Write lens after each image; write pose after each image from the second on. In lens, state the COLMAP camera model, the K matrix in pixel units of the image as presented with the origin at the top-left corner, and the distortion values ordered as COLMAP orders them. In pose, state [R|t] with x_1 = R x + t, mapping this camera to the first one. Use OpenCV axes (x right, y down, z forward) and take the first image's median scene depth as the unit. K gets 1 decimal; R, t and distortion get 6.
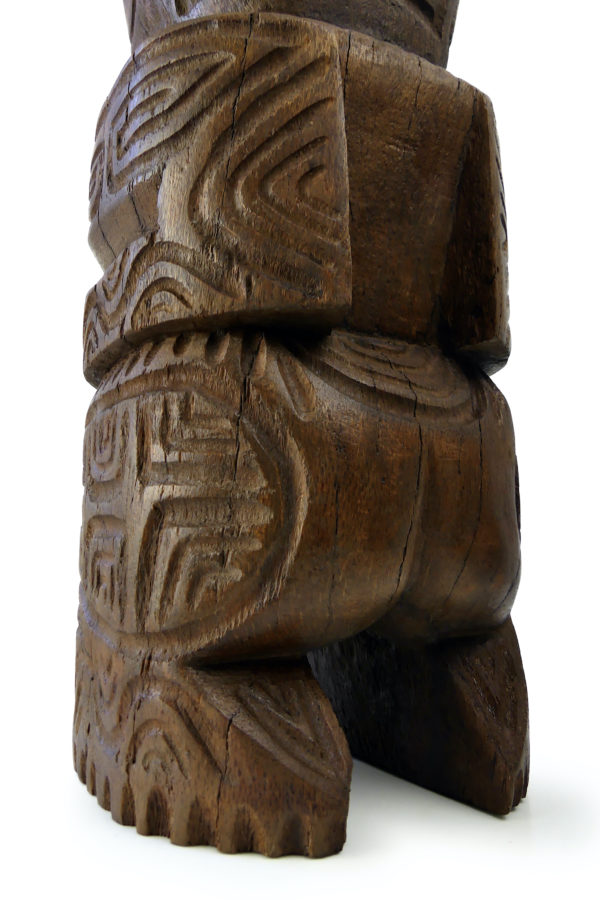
lens RADIAL K [[698.6, 0, 300.0], [0, 698.6, 450.0], [0, 0, 1]] dist [-0.026498, -0.002202]
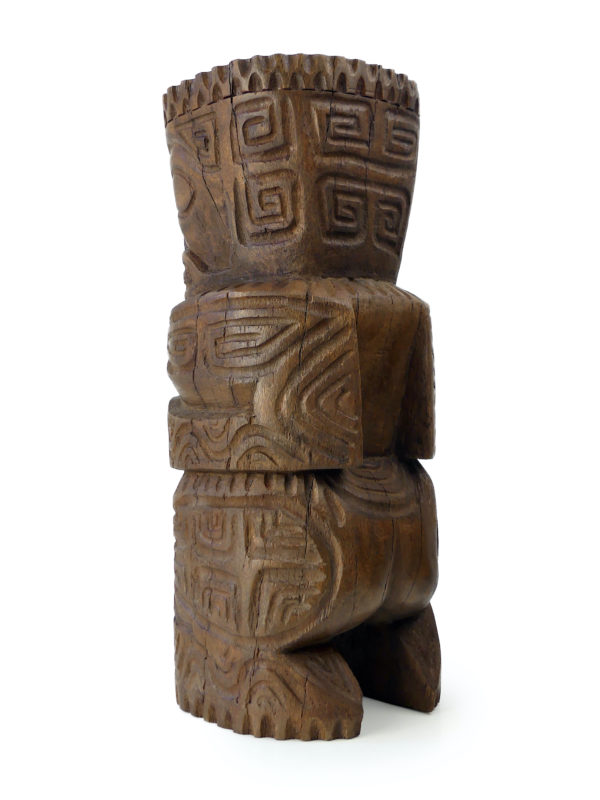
lens RADIAL K [[867.5, 0, 300.0], [0, 867.5, 400.0], [0, 0, 1]] dist [-0.046930, 0.006172]
pose [[0.980827, -0.010631, 0.194589, -0.543698], [-0.008653, 0.995151, 0.097981, -0.601558], [-0.194687, -0.097786, 0.975979, -1.240841]]
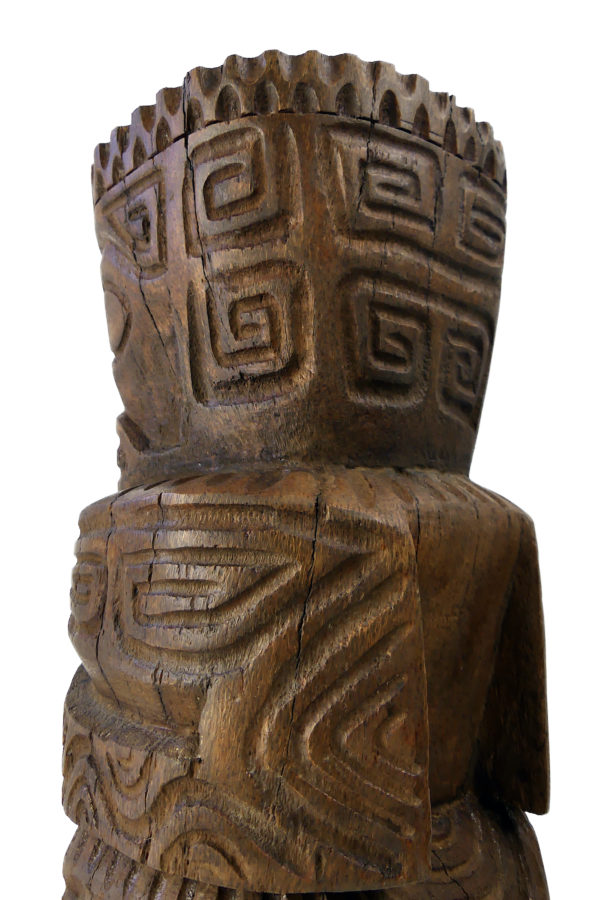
lens RADIAL K [[698.6, 0, 300.0], [0, 698.6, 450.0], [0, 0, 1]] dist [-0.026498, -0.002202]
pose [[0.982764, 0.035249, 0.181474, -0.260788], [-0.028954, 0.998887, -0.037225, -0.689894], [-0.182585, 0.031329, 0.982691, 0.152556]]
